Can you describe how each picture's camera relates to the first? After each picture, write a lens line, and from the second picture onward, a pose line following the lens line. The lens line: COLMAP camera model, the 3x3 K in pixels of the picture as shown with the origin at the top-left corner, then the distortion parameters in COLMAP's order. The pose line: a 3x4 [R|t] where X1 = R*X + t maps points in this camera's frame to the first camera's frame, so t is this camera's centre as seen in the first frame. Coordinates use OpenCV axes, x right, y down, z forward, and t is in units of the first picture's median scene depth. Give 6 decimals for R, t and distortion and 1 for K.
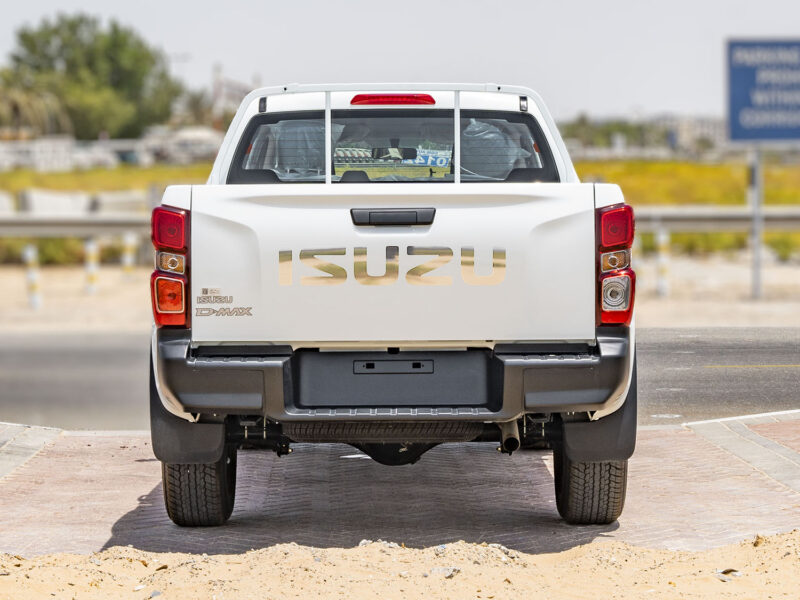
lens RADIAL K [[1236.8, 0, 400.0], [0, 1236.8, 300.0], [0, 0, 1]] dist [-0.001781, -0.001005]
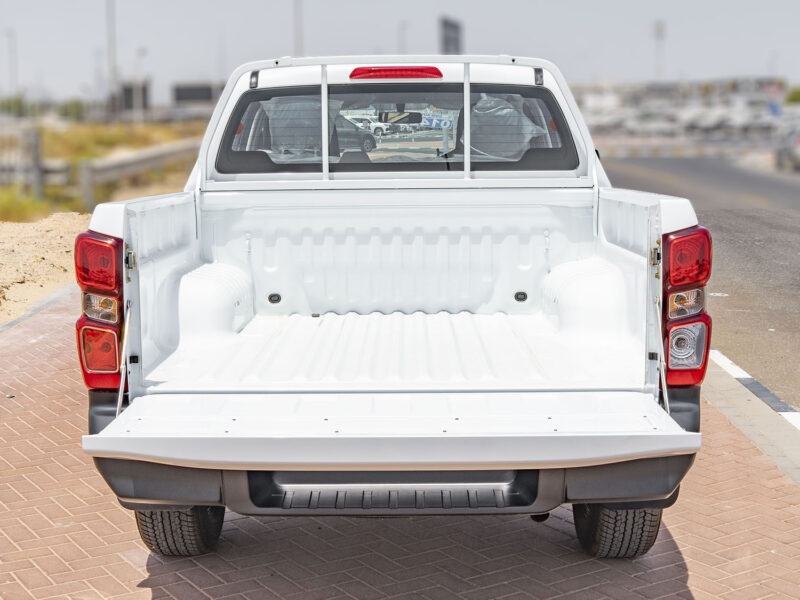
lens RADIAL K [[902.6, 0, 400.0], [0, 902.6, 300.0], [0, 0, 1]] dist [-0.172991, -0.007225]
pose [[0.999940, -0.003559, -0.010384, 0.003434], [0.004652, 0.994233, 0.107140, -0.066426], [0.009943, -0.107182, 0.994190, 0.331871]]
